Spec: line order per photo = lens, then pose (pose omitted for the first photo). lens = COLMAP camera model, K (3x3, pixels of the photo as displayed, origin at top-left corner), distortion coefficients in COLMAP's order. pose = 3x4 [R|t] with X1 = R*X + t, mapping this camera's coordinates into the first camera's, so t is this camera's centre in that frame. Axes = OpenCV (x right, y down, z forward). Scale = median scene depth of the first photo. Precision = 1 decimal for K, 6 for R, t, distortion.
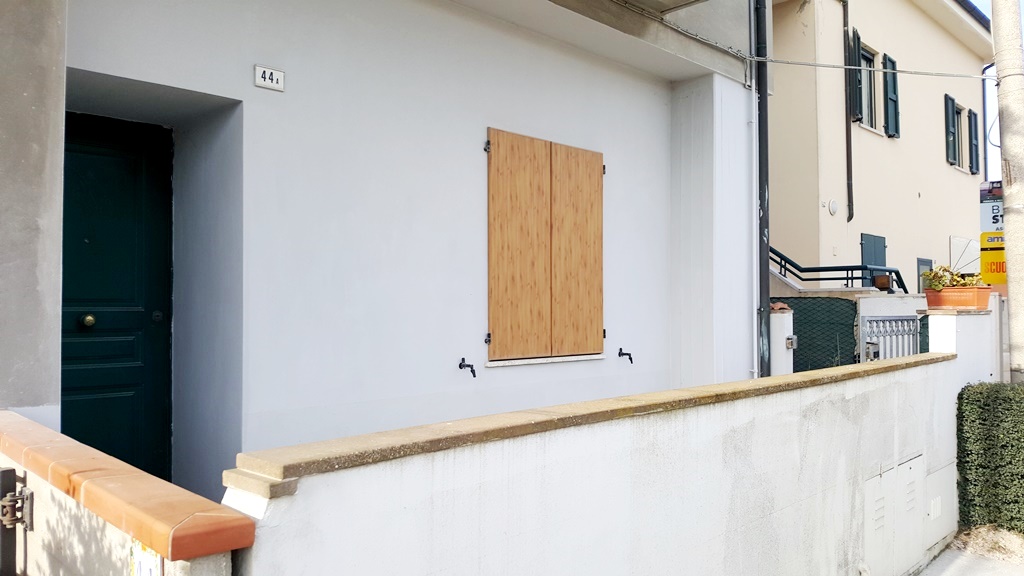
lens RADIAL K [[765.7, 0, 507.3], [0, 765.7, 299.3], [0, 0, 1]] dist [0.117386, -0.271589]
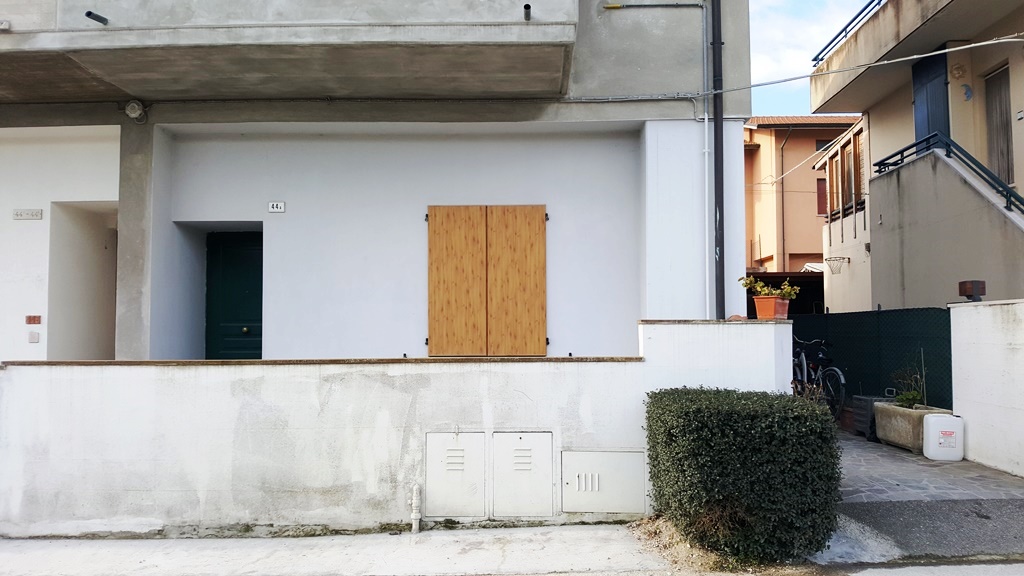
lens RADIAL K [[765.7, 0, 507.3], [0, 765.7, 299.3], [0, 0, 1]] dist [0.117386, -0.271589]
pose [[0.685704, -0.031530, -0.727197, 1.105299], [0.011933, 0.999414, -0.032080, 0.015437], [0.727783, 0.013320, 0.685679, 0.054667]]
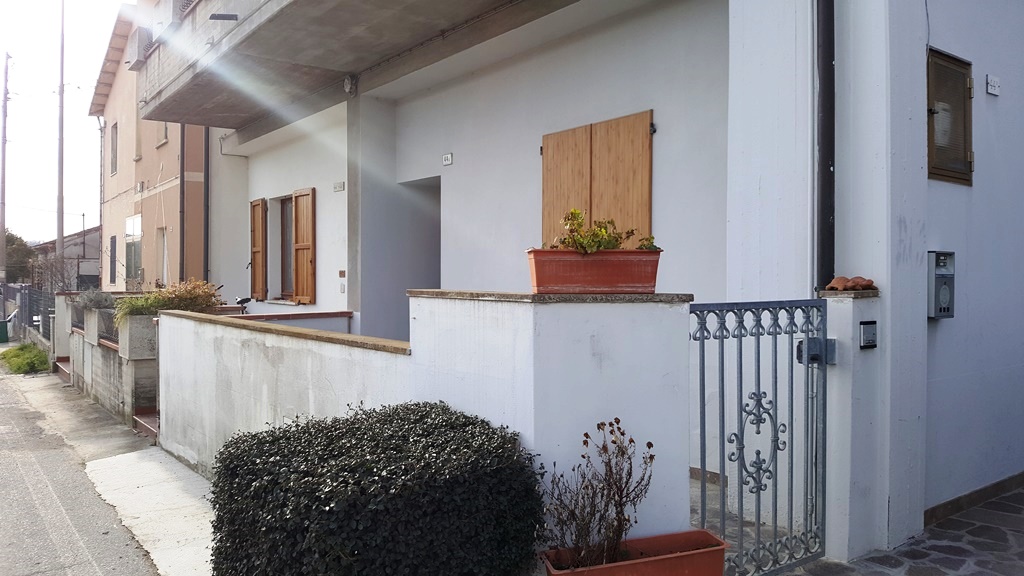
lens RADIAL K [[764.8, 0, 512.0], [0, 764.8, 288.0], [0, 0, 1]] dist [0.226089, -0.546069]
pose [[-0.157749, 0.020881, -0.987259, 1.119076], [0.010669, 0.999754, 0.019440, -0.001400], [0.987422, -0.007466, -0.157933, 1.051533]]
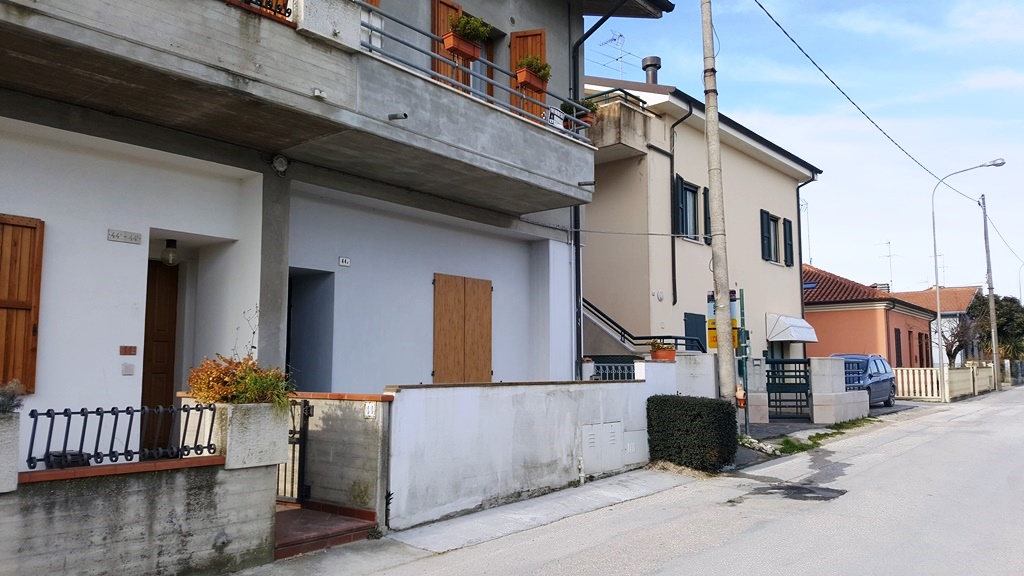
lens RADIAL K [[764.8, 0, 512.0], [0, 764.8, 288.0], [0, 0, 1]] dist [0.226089, -0.546069]
pose [[0.995289, 0.011621, 0.096258, -0.013723], [-0.002506, 0.995542, -0.094281, 0.015334], [-0.096924, 0.093595, 0.990881, -1.024432]]
